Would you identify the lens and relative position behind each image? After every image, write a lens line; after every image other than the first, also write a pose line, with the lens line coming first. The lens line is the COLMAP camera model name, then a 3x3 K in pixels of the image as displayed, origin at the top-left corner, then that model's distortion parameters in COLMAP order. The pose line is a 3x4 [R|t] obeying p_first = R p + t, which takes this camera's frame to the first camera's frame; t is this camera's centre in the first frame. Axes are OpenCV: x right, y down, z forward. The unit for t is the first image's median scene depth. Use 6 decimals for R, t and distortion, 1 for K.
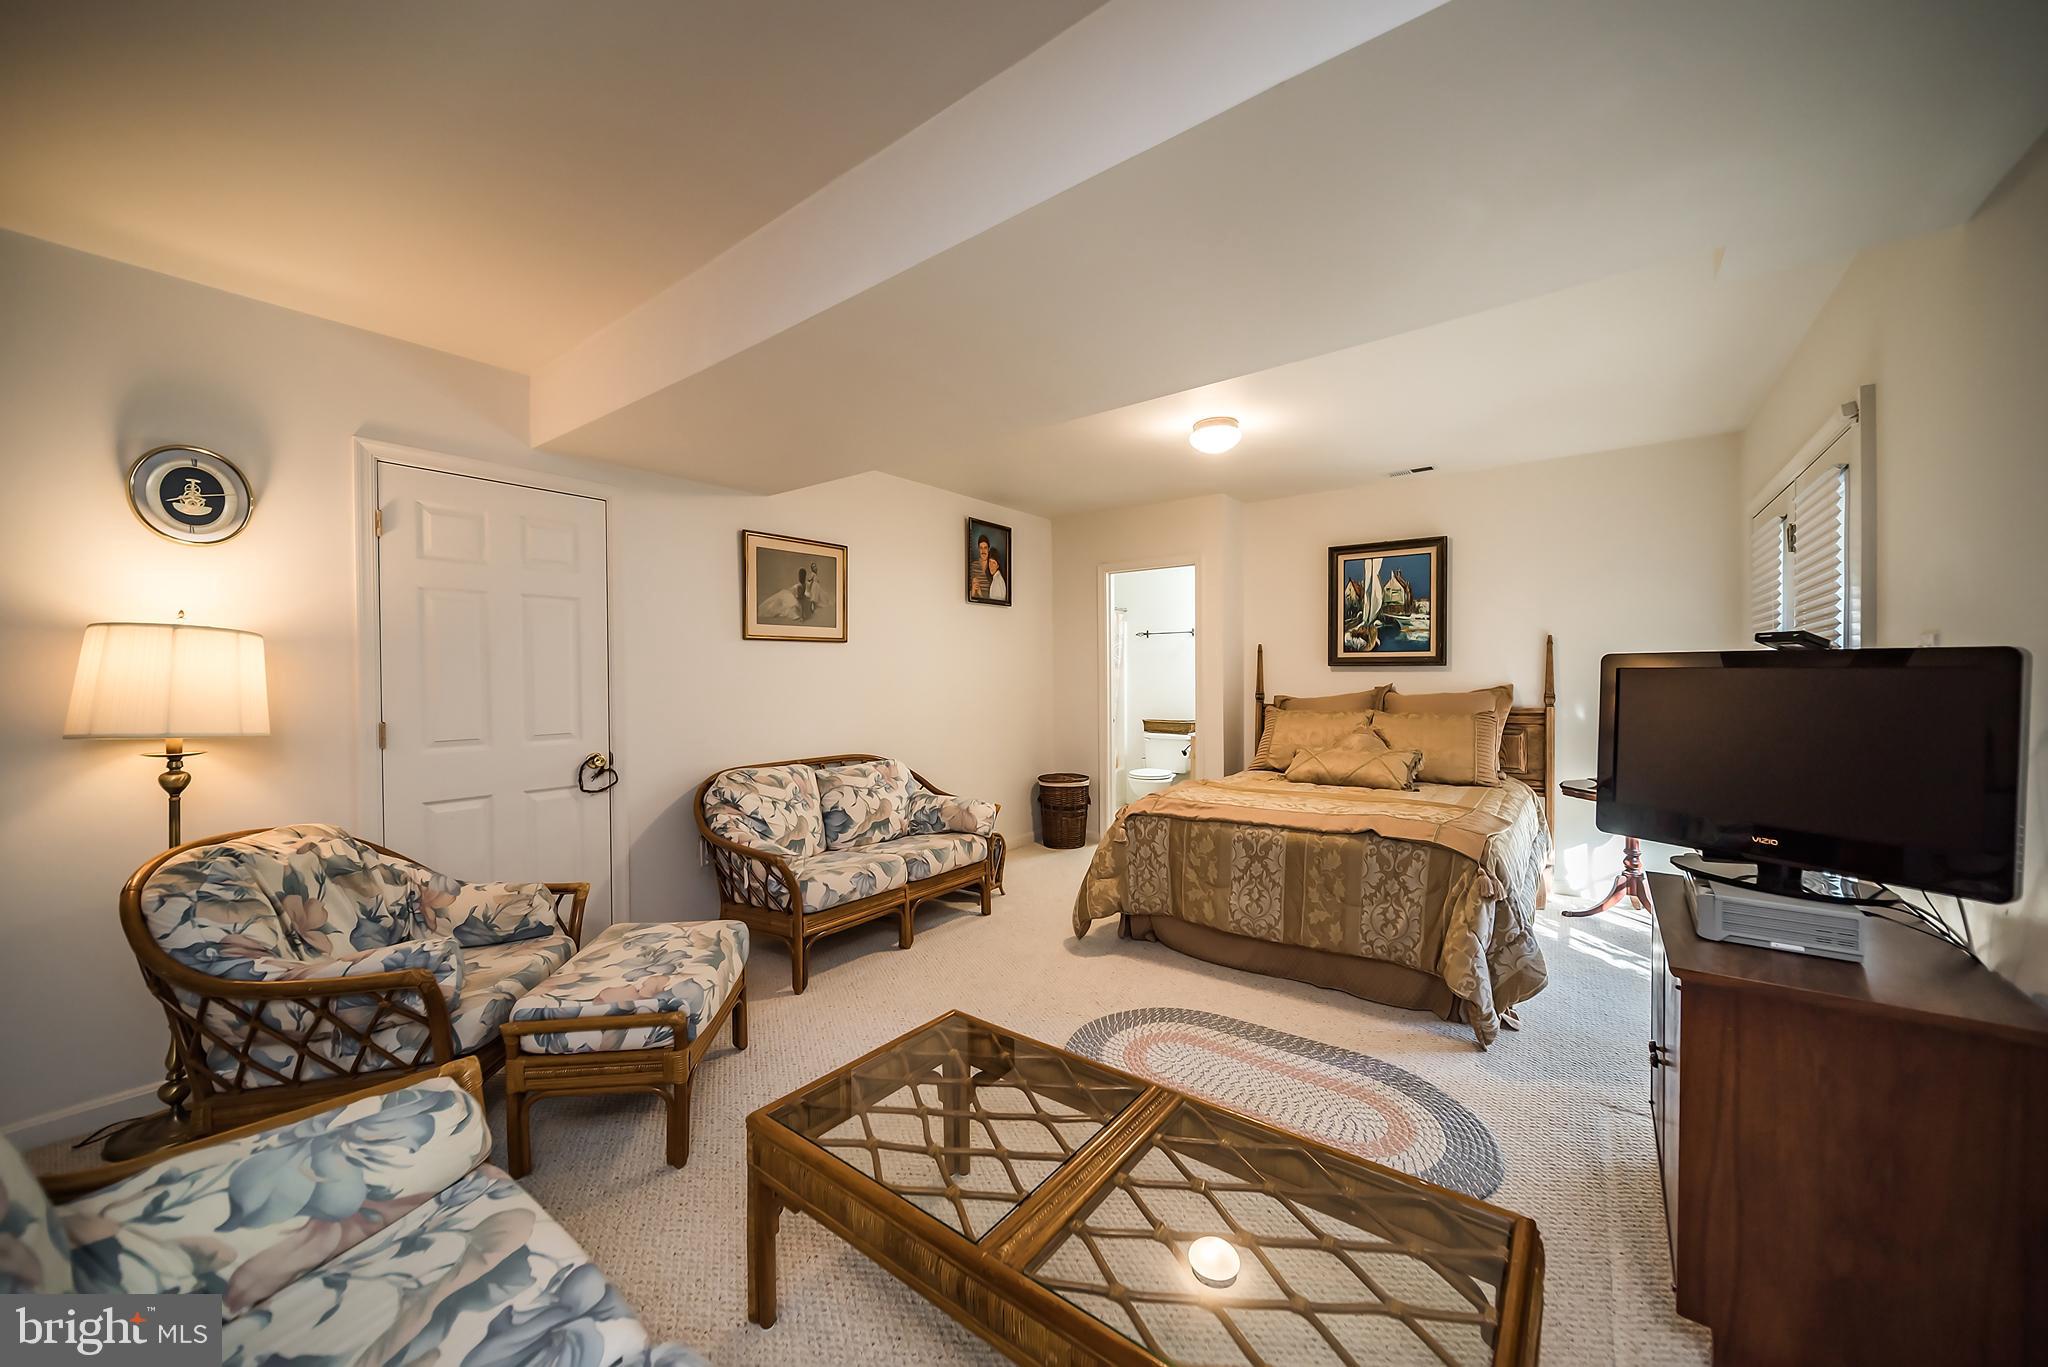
lens RADIAL K [[737.3, 0, 1024.0], [0, 737.3, 683.5], [0, 0, 1]] dist [-0.001104, -0.000142]
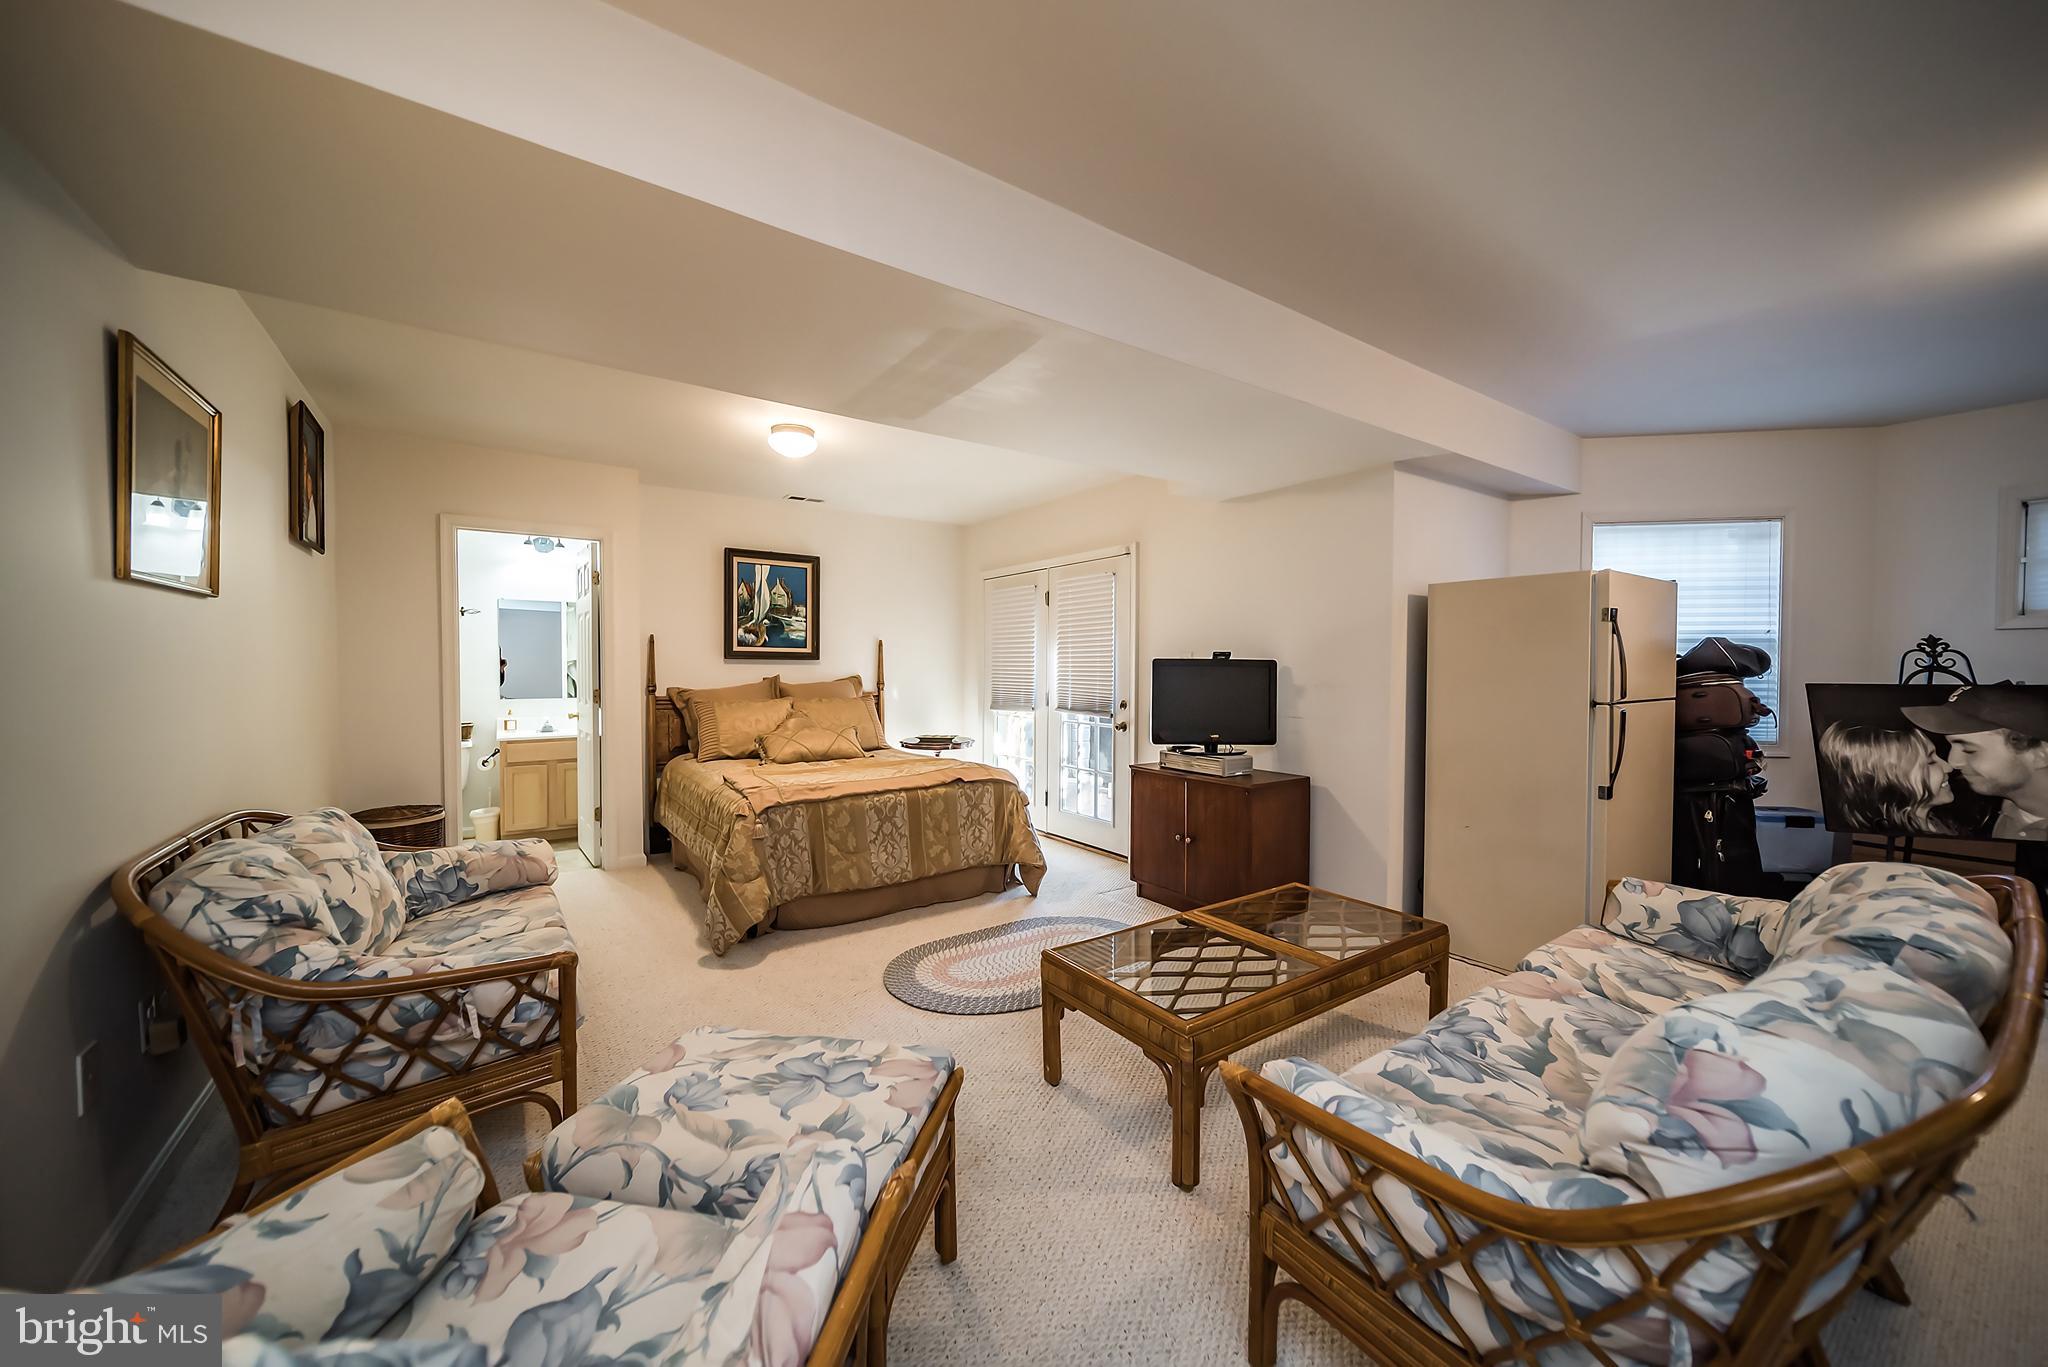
lens RADIAL K [[737.3, 0, 1024.0], [0, 737.3, 683.5], [0, 0, 1]] dist [-0.001104, -0.000142]
pose [[0.310318, -0.014147, 0.950527, -0.515757], [0.004982, 0.999900, 0.013256, 0.000425], [-0.950620, 0.000622, 0.310358, 0.282157]]
